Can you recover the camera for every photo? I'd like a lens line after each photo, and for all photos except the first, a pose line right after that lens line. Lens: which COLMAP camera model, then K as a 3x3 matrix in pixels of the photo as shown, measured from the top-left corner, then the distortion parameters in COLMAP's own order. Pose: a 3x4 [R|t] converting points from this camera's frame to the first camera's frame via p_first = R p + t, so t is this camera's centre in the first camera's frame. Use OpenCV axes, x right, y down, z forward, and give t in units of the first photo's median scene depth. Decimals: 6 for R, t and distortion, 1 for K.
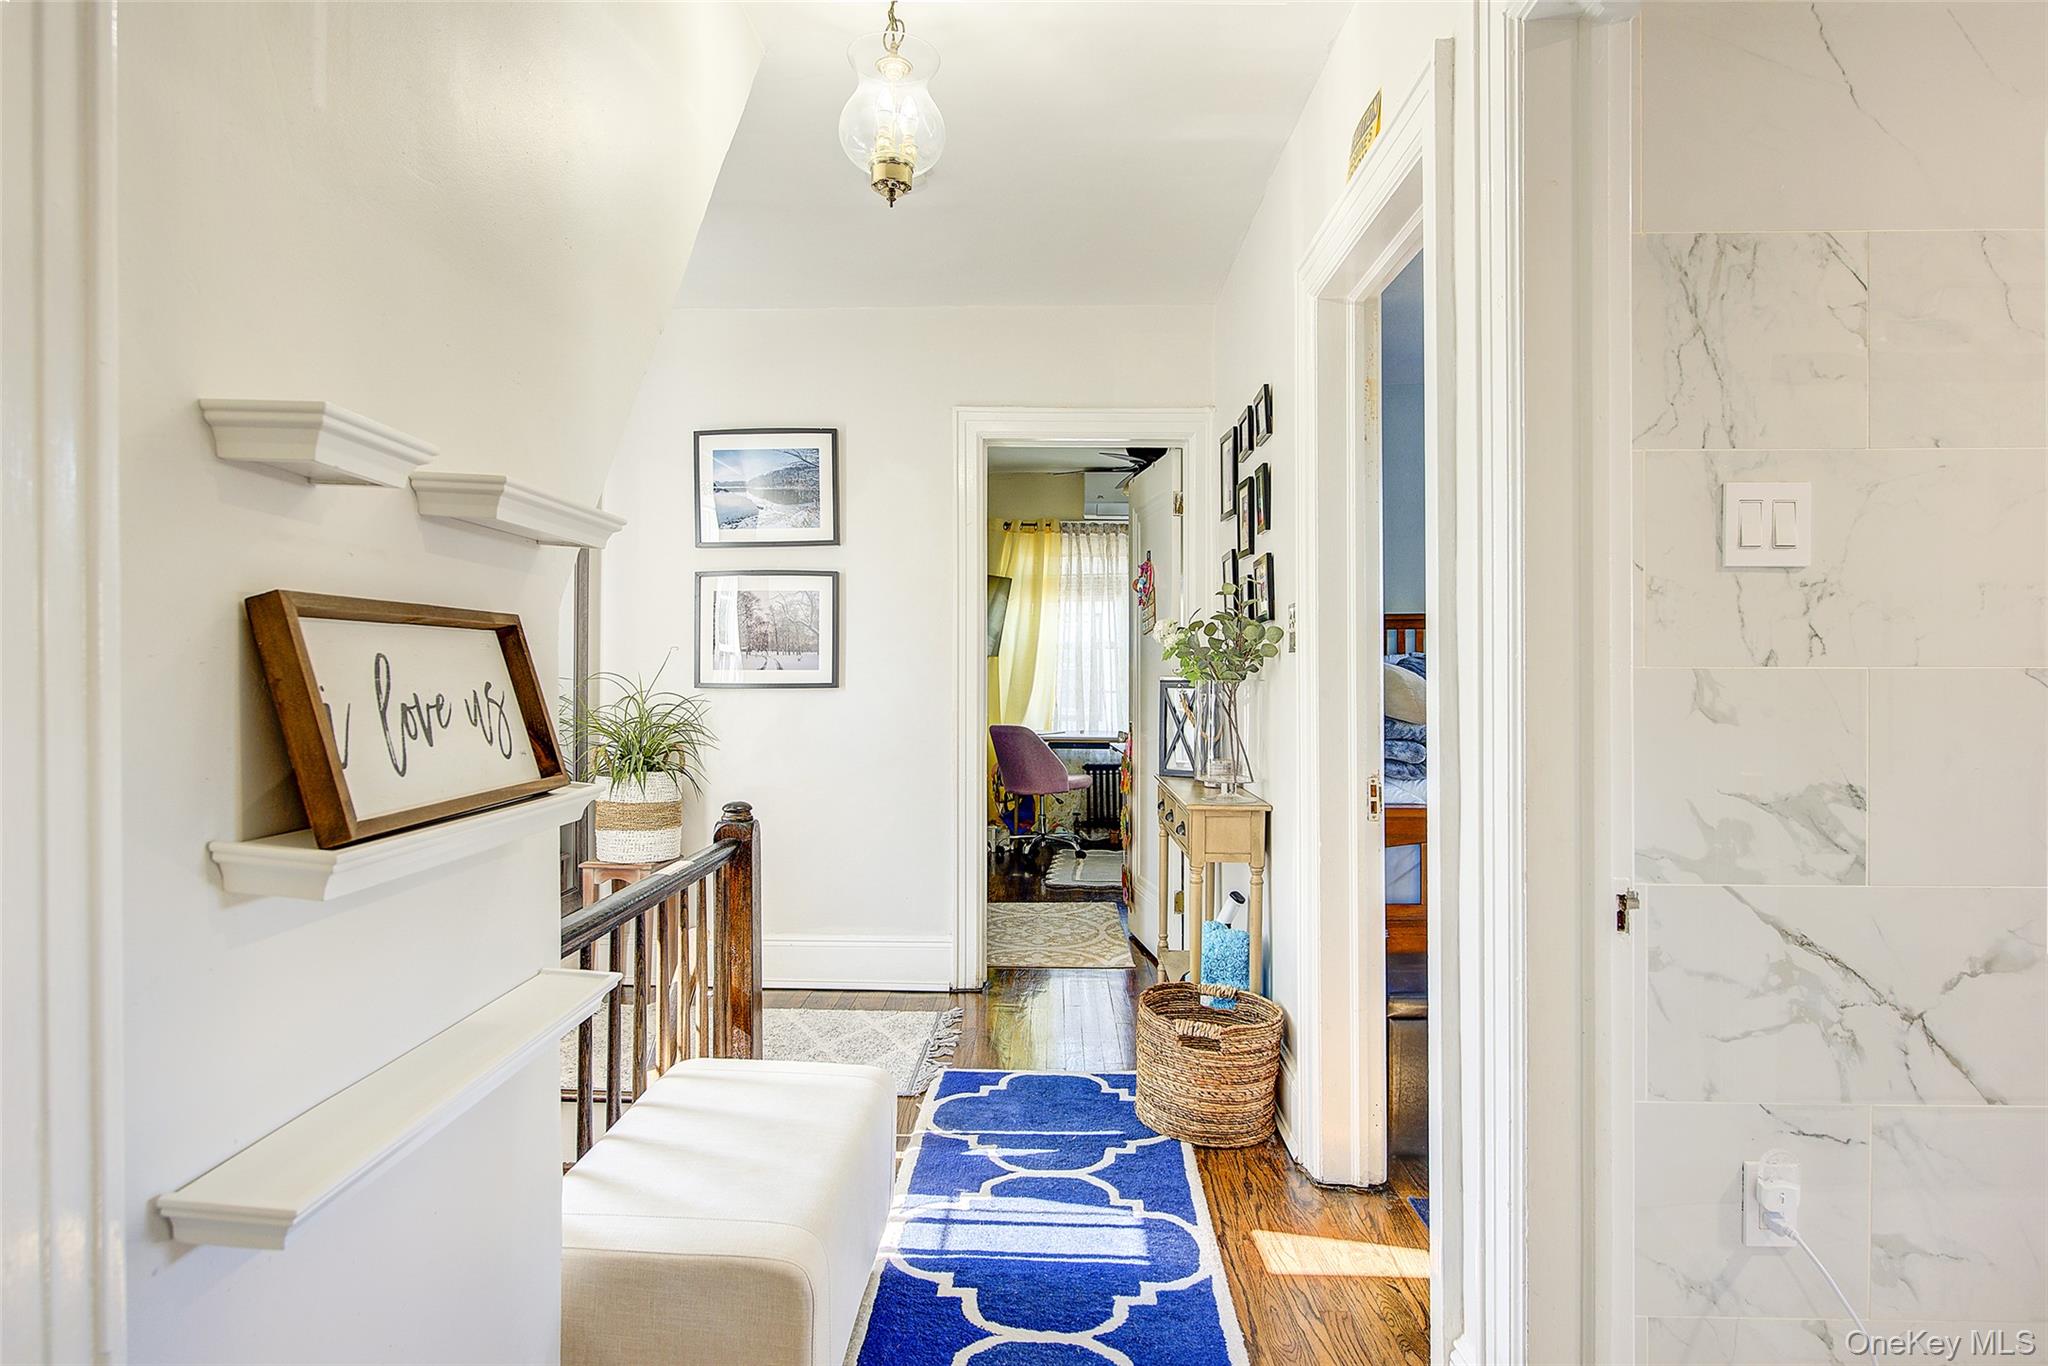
lens RADIAL K [[1169.1, 0, 1024.0], [0, 1169.1, 683.0], [0, 0, 1]] dist [0.030307, 0.000025]
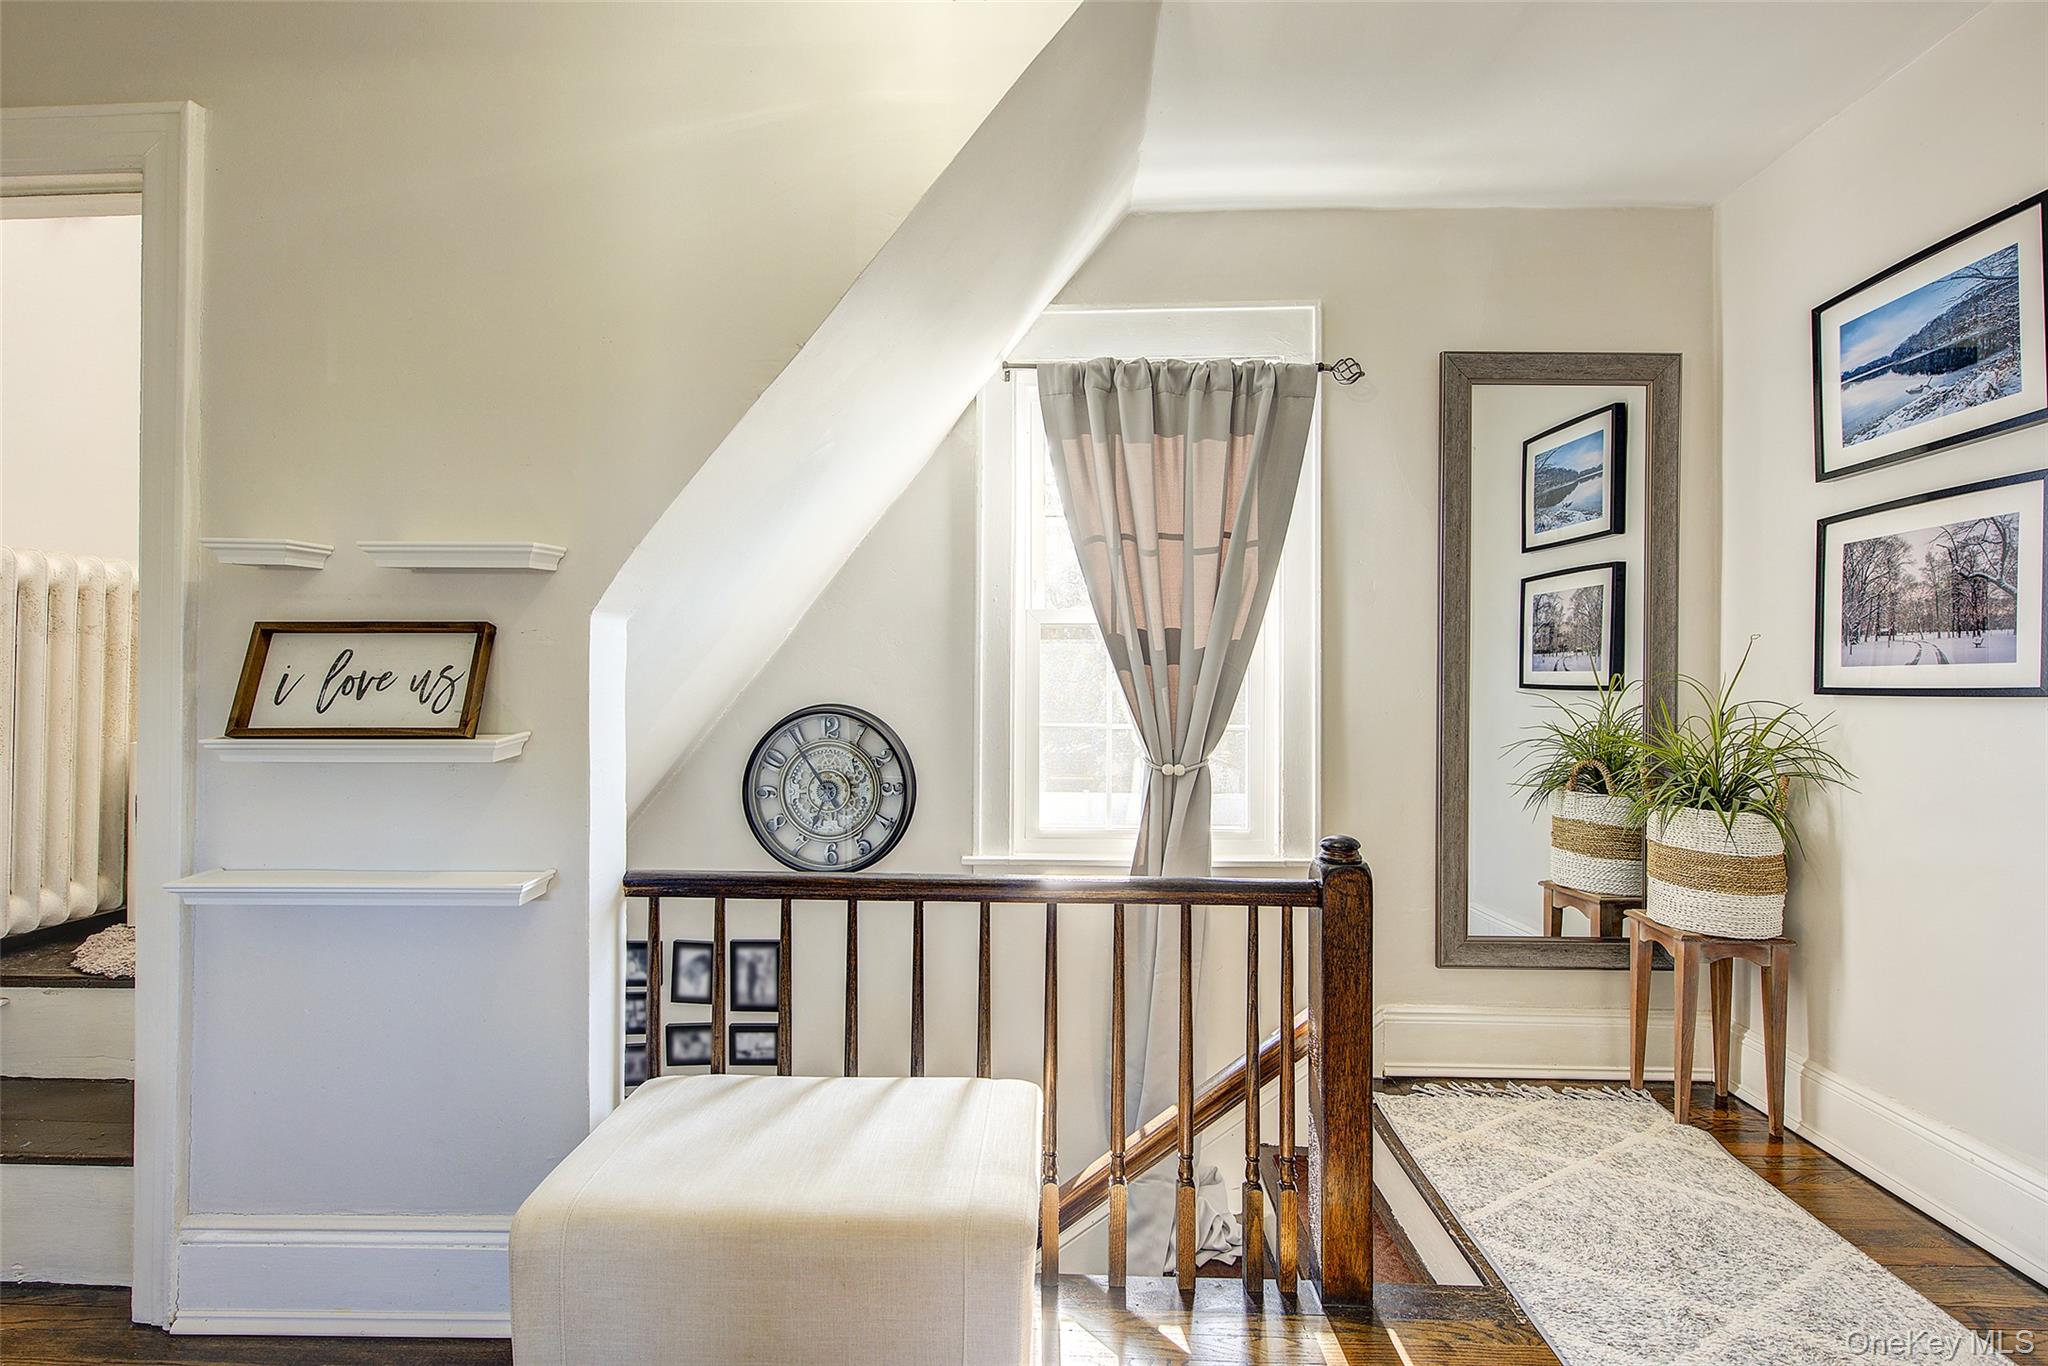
lens RADIAL K [[897.6, 0, 1024.0], [0, 897.6, 683.0], [0, 0, 1]] dist [0.000830, -0.005683]
pose [[-0.020489, -0.004478, -0.999780, 0.257226], [-0.013147, 0.999905, -0.004209, 0.006074], [0.999704, 0.013058, -0.020546, 0.620103]]
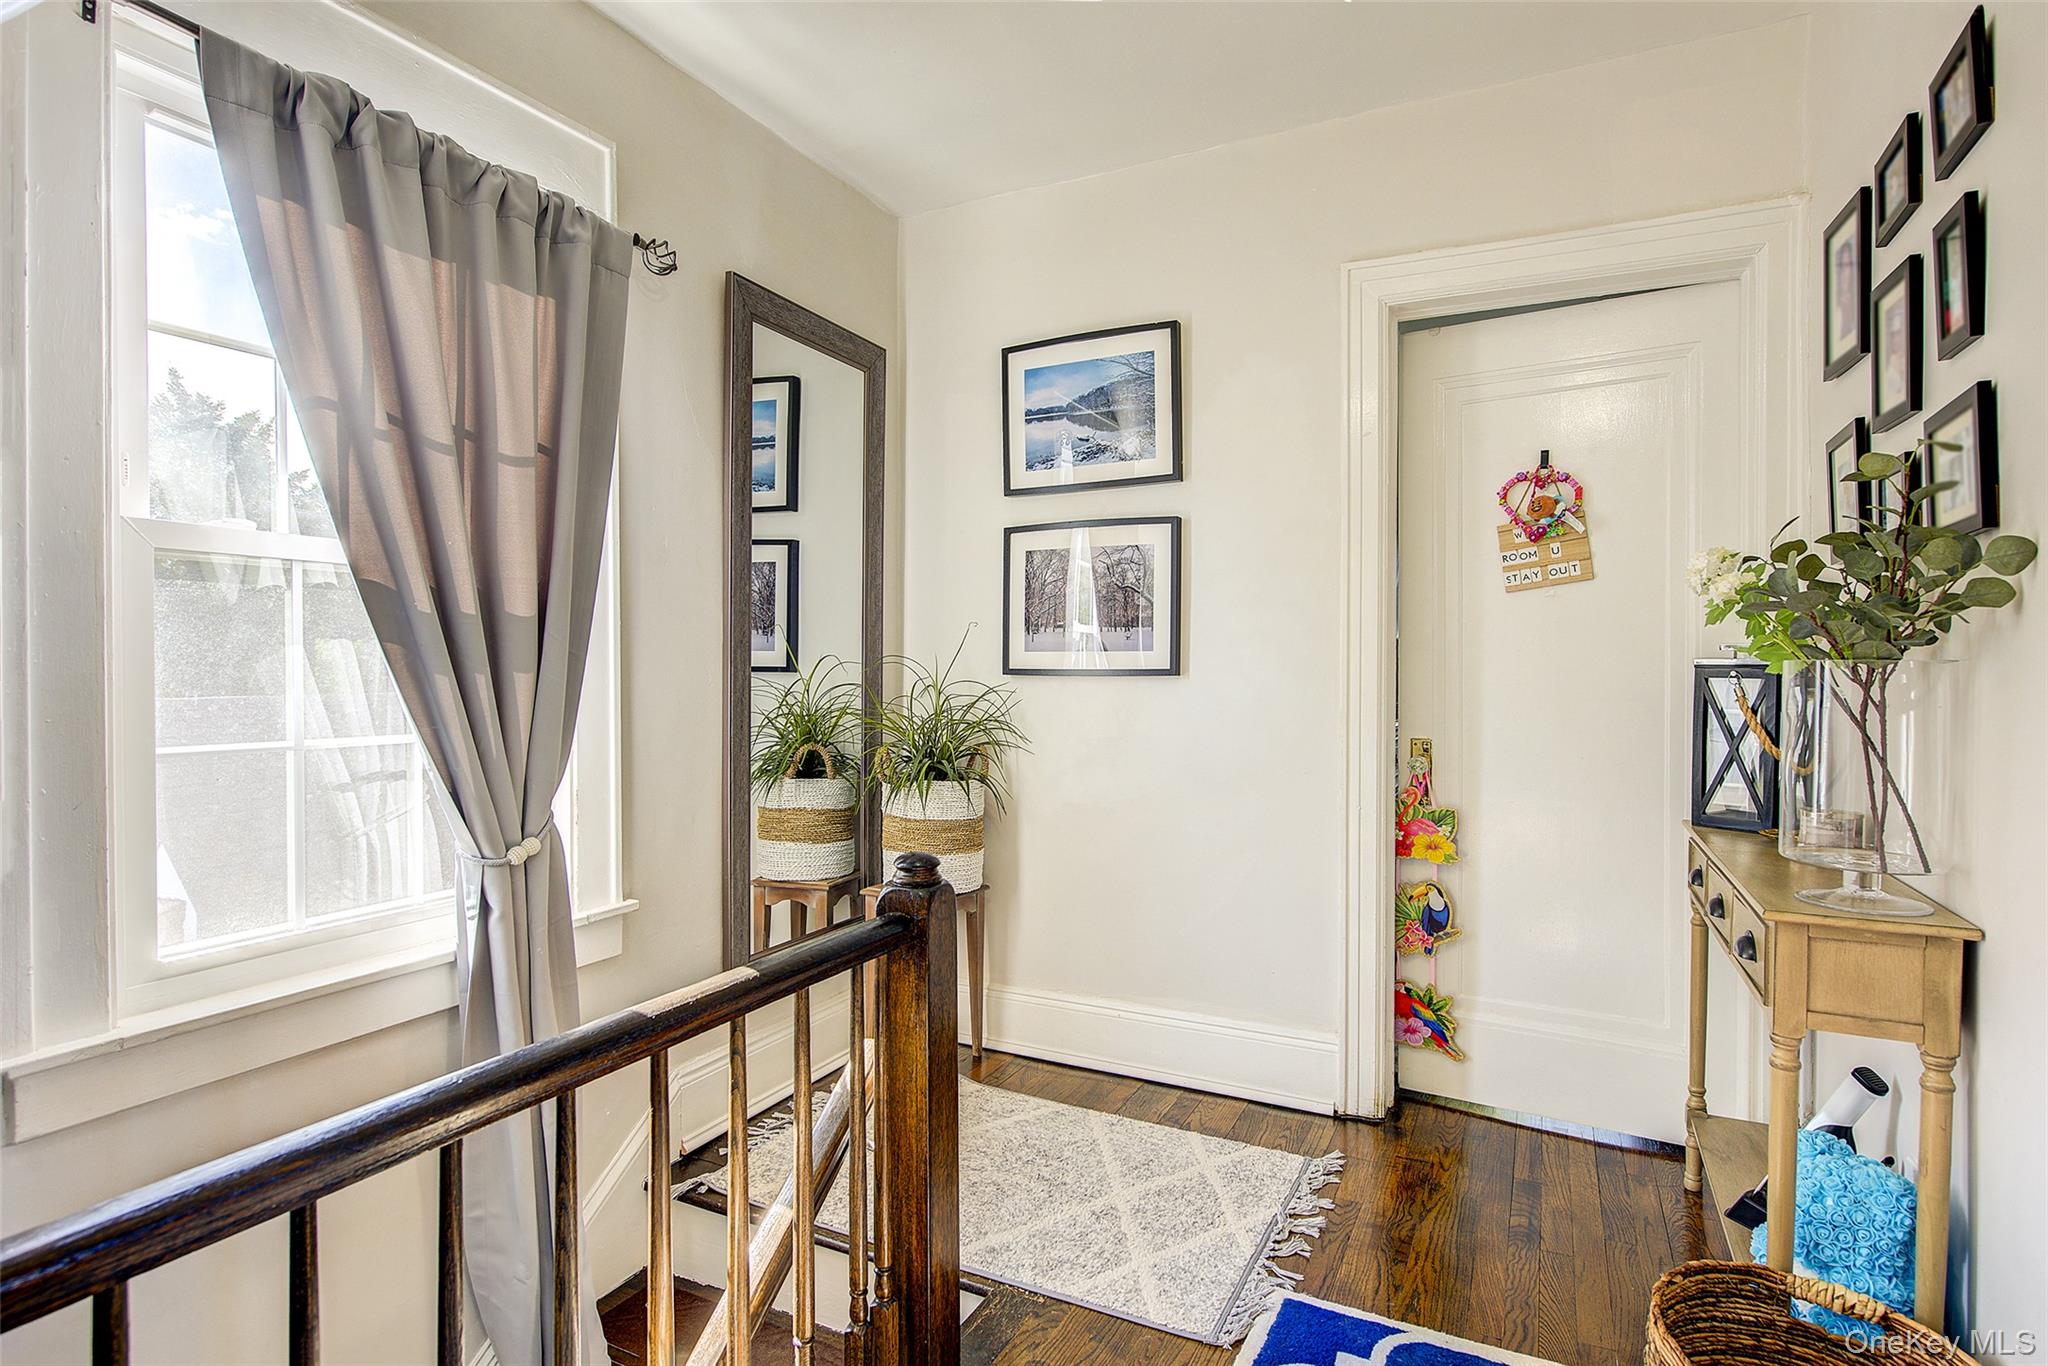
lens RADIAL K [[1072.1, 0, 1022.5], [0, 1072.1, 677.8], [0, 0, 1]] dist [0.001404, -0.001428]
pose [[0.907111, 0.004998, -0.420862, 0.038126], [-0.003657, 0.999985, 0.003993, 0.003606], [0.420876, -0.002084, 0.907116, 0.386799]]
